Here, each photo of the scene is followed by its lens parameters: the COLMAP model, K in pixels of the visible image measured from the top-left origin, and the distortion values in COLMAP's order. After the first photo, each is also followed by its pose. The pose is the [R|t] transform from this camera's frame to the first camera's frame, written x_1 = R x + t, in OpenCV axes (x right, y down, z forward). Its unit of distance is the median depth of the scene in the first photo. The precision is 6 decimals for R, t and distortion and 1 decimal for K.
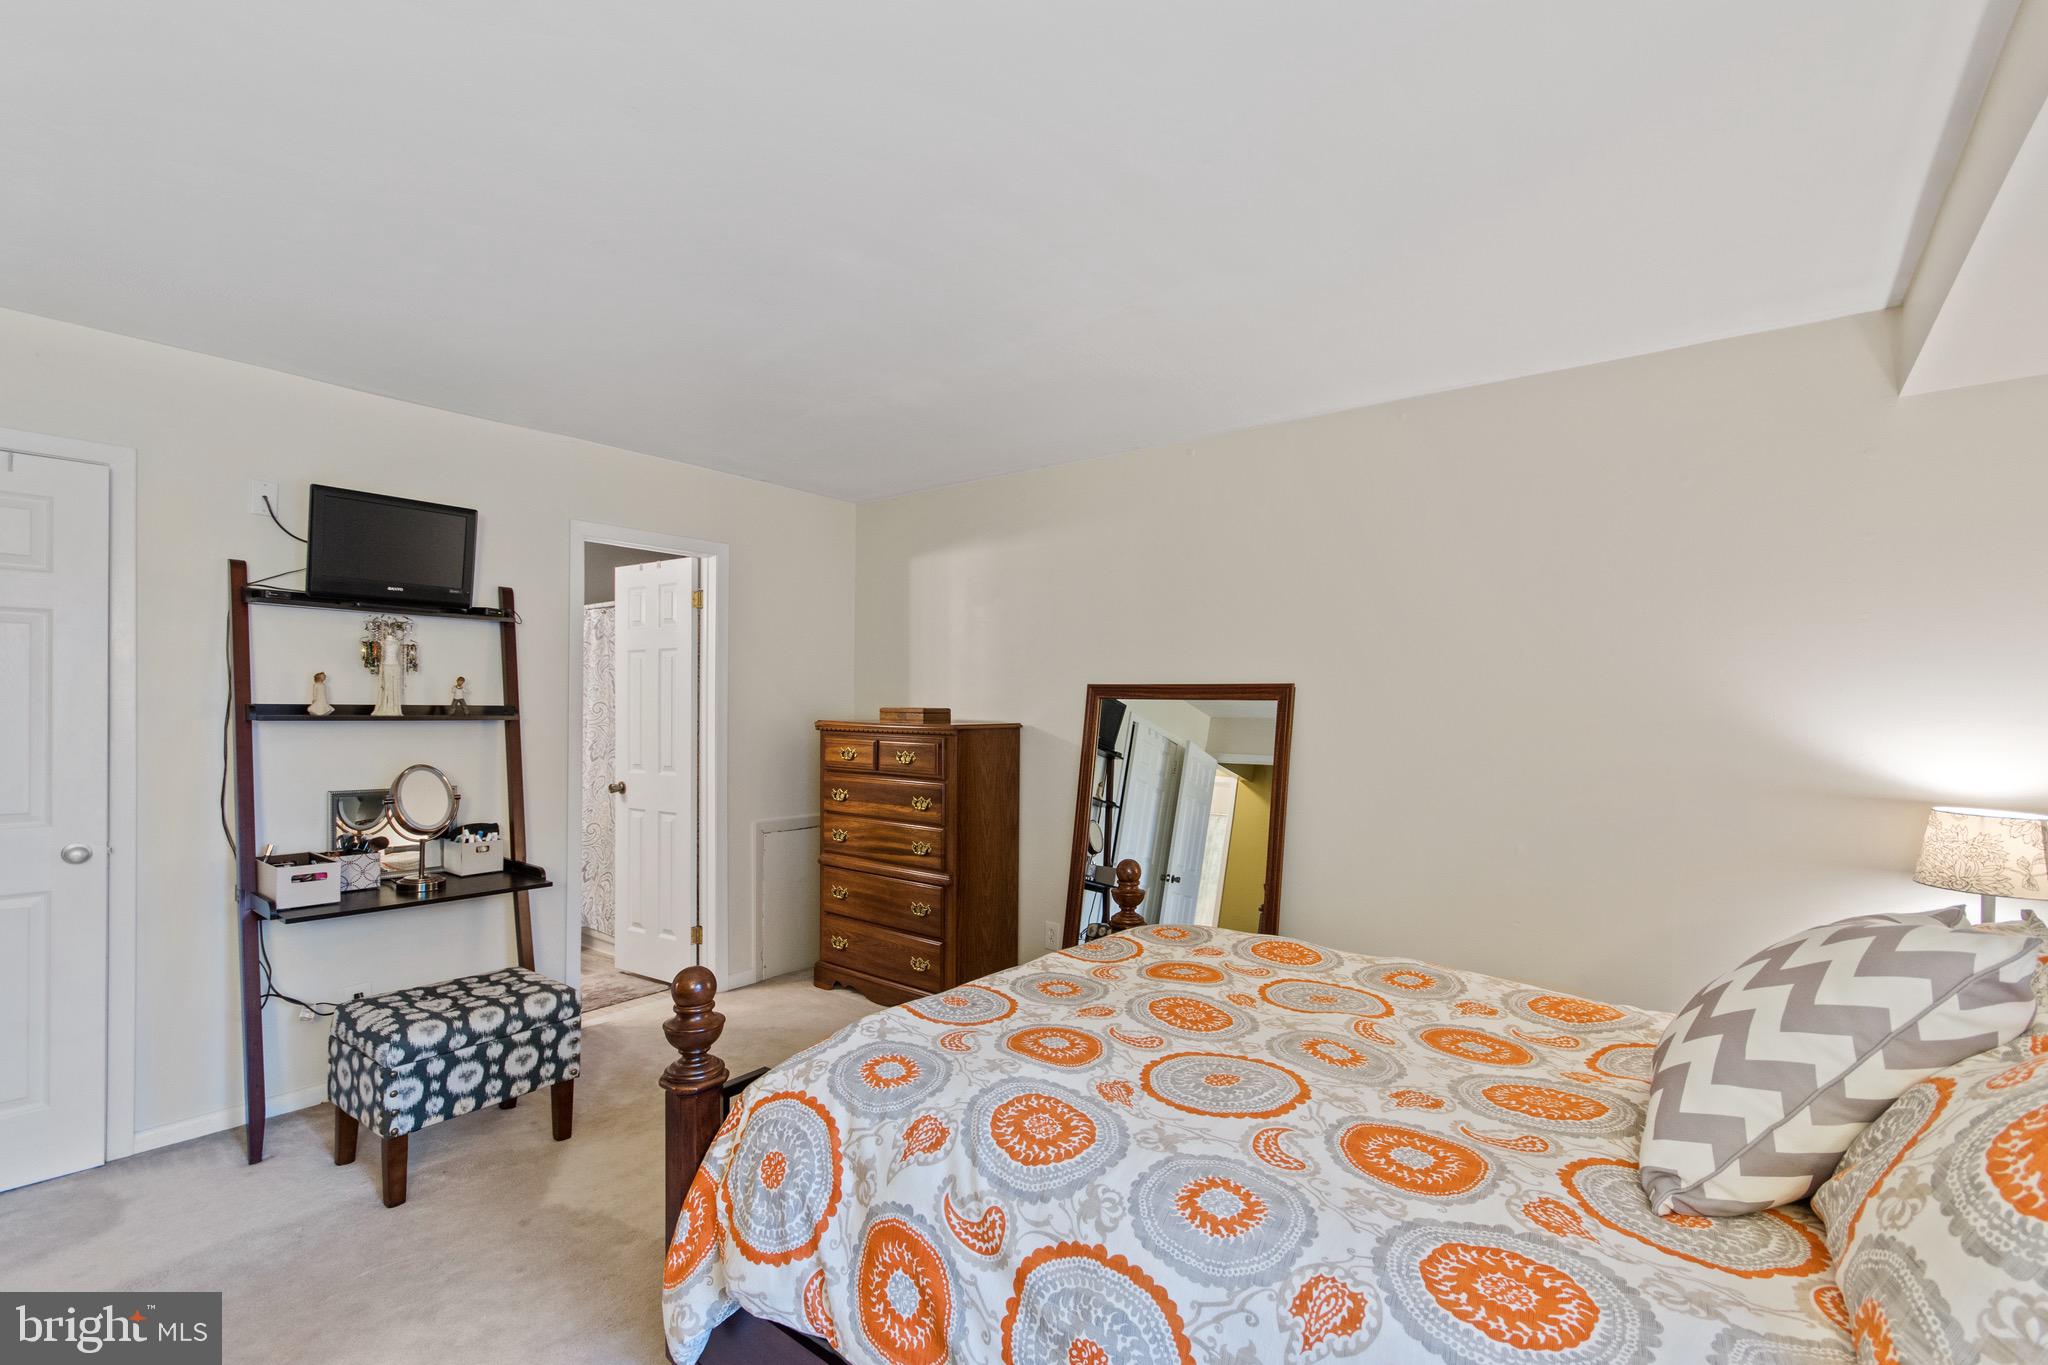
lens RADIAL K [[903.7, 0, 1024.6], [0, 903.7, 699.9], [0, 0, 1]] dist [0.002572, 0.000227]
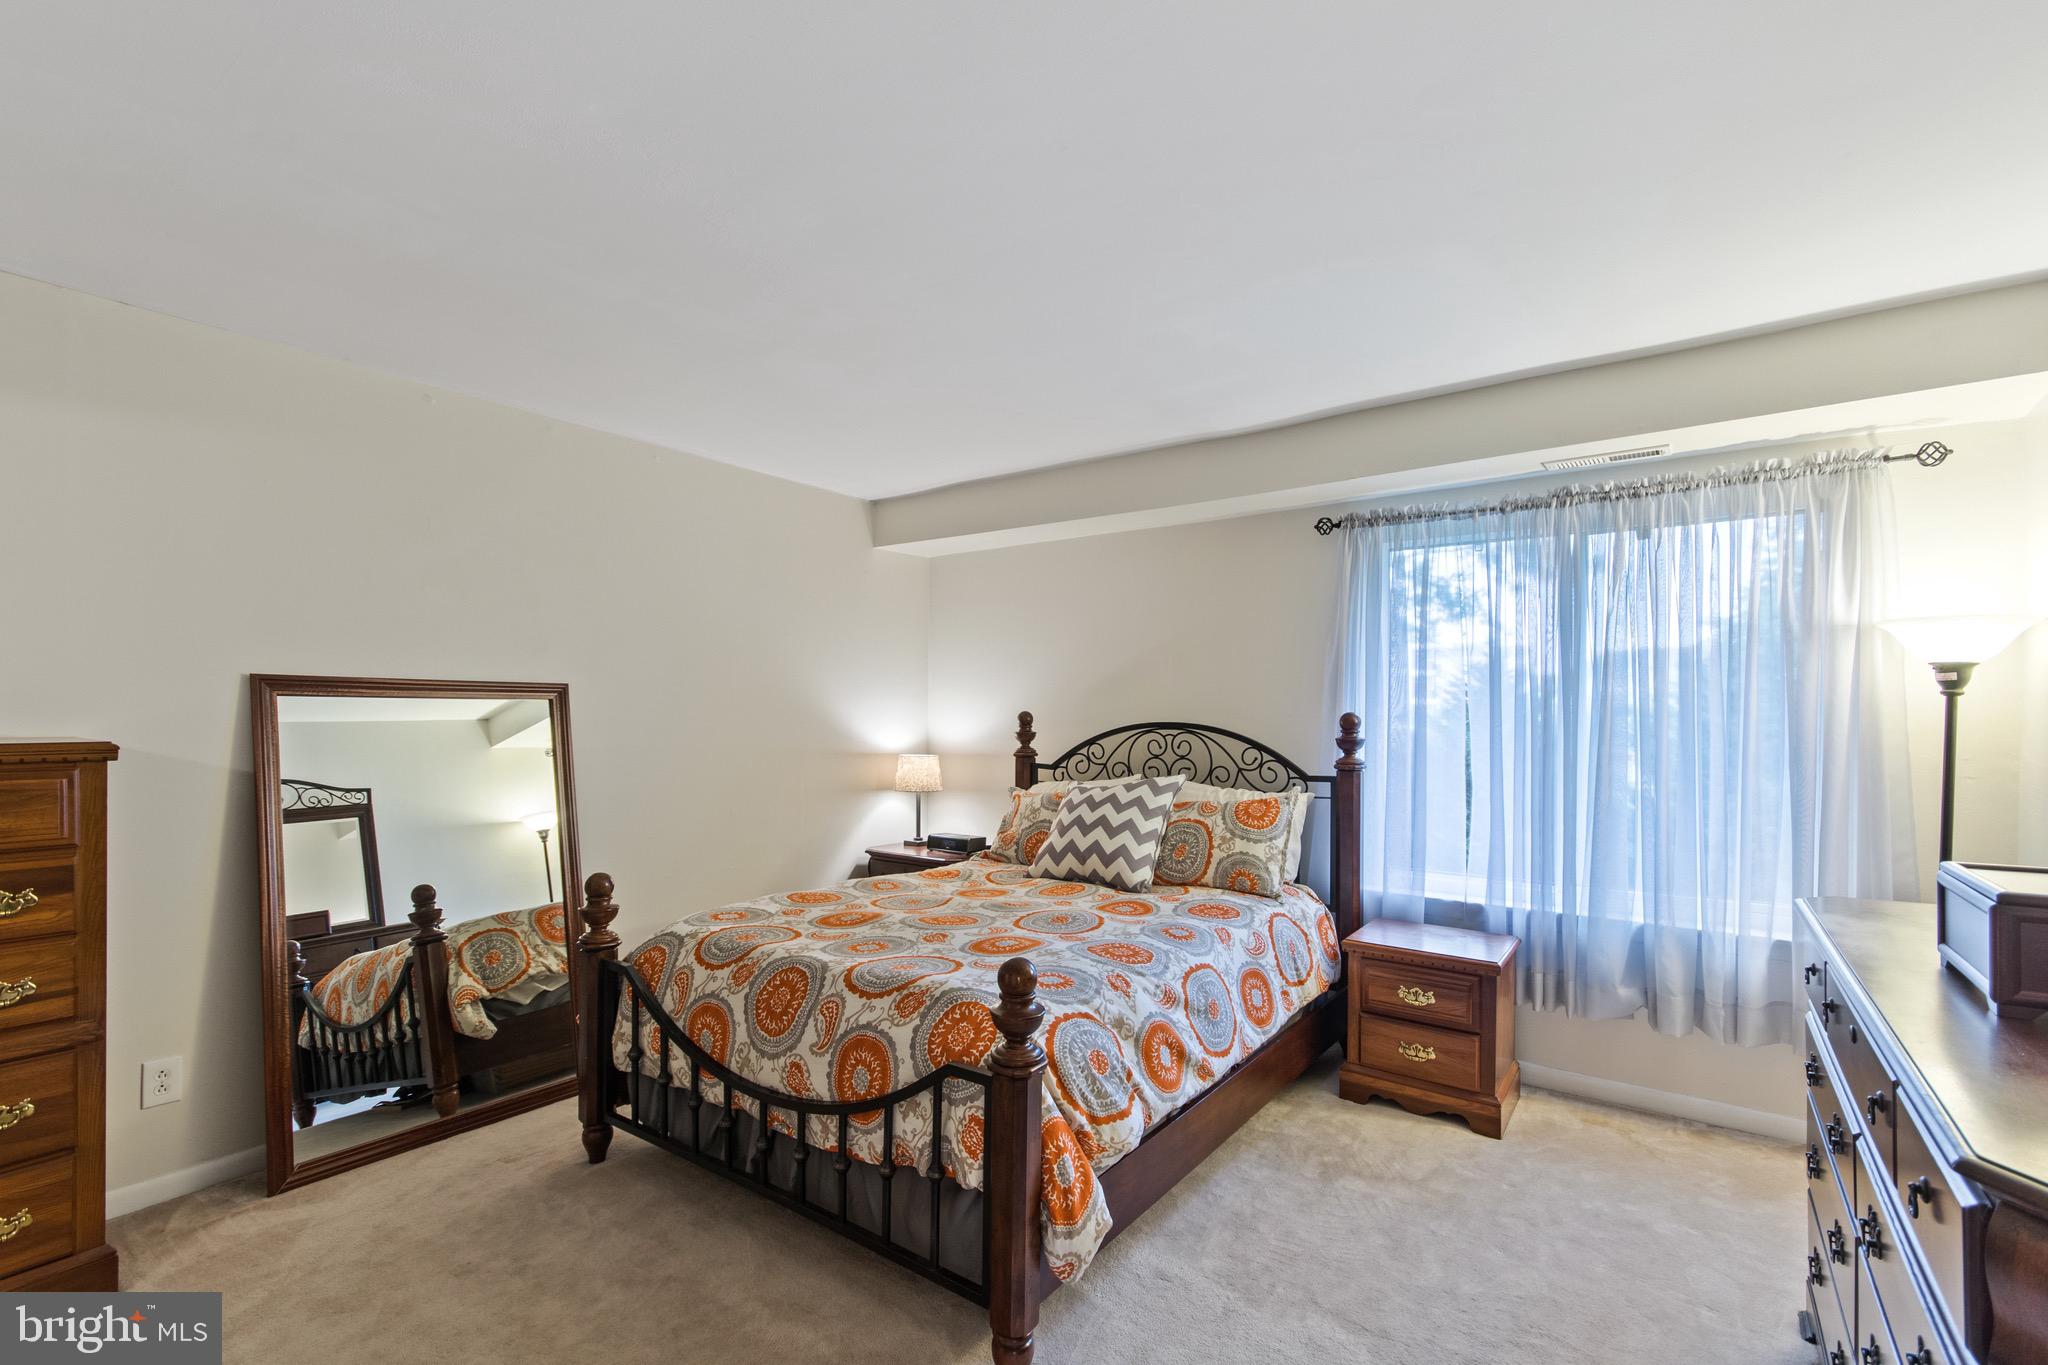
lens RADIAL K [[903.7, 0, 1024.6], [0, 903.7, 699.9], [0, 0, 1]] dist [0.002572, 0.000227]
pose [[-0.025194, 0.005125, 0.999669, -1.521553], [-0.010965, 0.999925, -0.005402, -0.001126], [-0.999622, -0.011097, -0.025136, 1.092722]]
